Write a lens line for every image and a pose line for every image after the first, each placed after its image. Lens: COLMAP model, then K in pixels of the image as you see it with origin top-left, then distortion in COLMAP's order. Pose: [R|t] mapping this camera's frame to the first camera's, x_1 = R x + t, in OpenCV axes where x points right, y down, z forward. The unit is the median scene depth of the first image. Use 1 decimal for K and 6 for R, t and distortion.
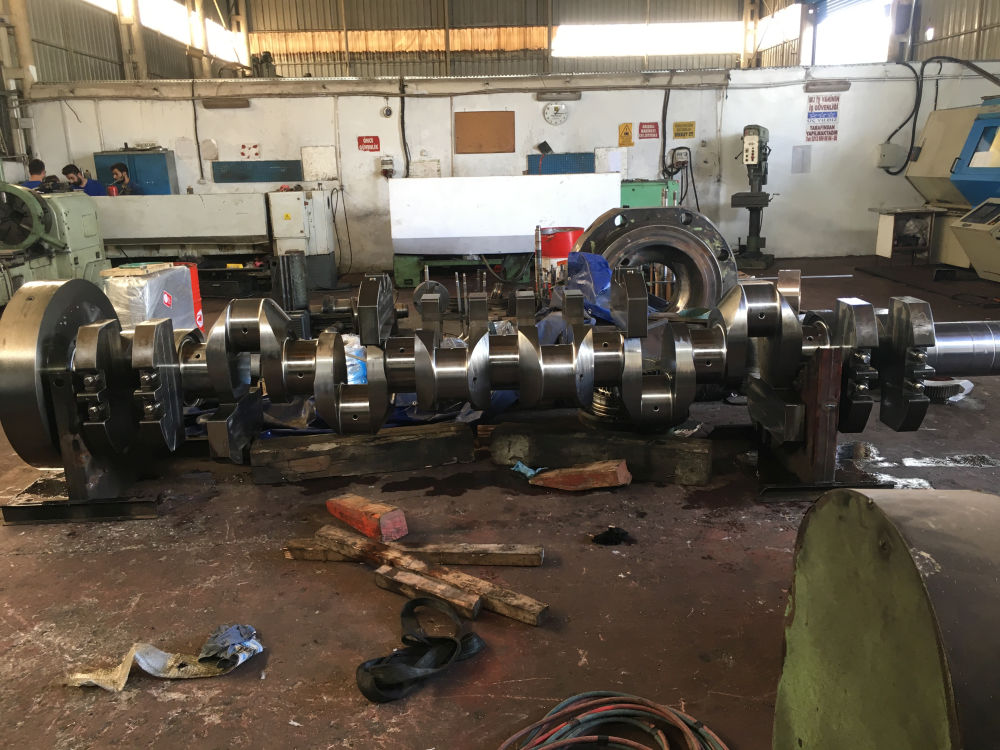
lens RADIAL K [[851.9, 0, 500.0], [0, 851.9, 375.0], [0, 0, 1]] dist [0.088496, -0.116750]
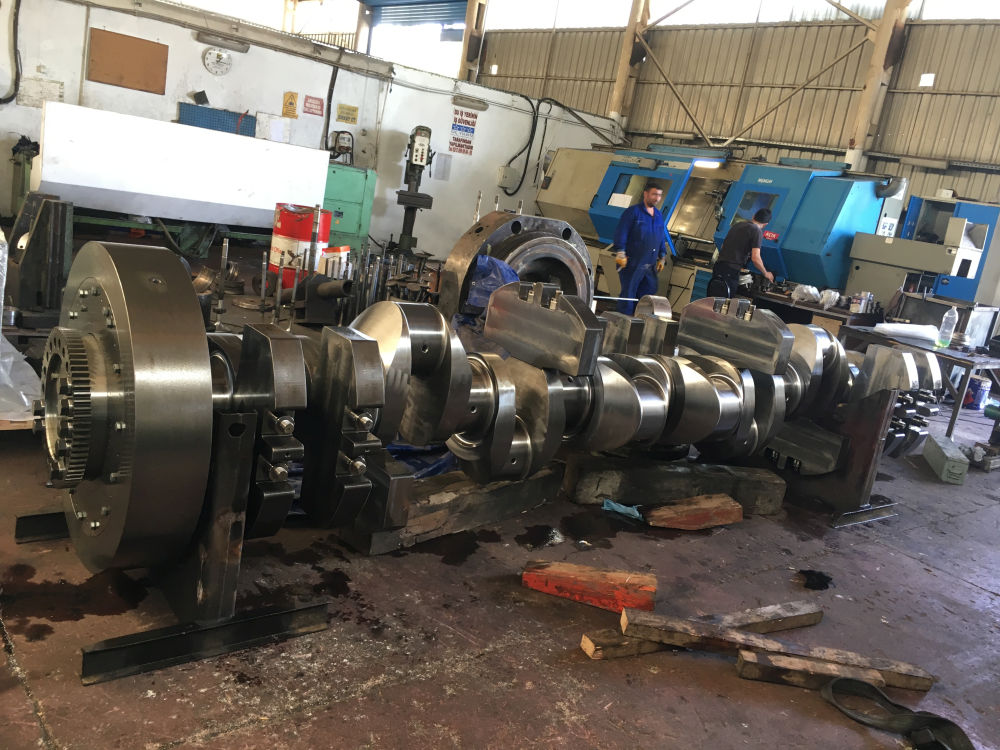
lens RADIAL K [[851.9, 0, 500.0], [0, 851.9, 375.0], [0, 0, 1]] dist [0.088496, -0.116750]
pose [[0.784829, 0.023677, 0.619260, -0.241194], [-0.040185, 0.999111, 0.012729, -0.014414], [-0.618408, -0.034875, 0.785083, 0.137896]]
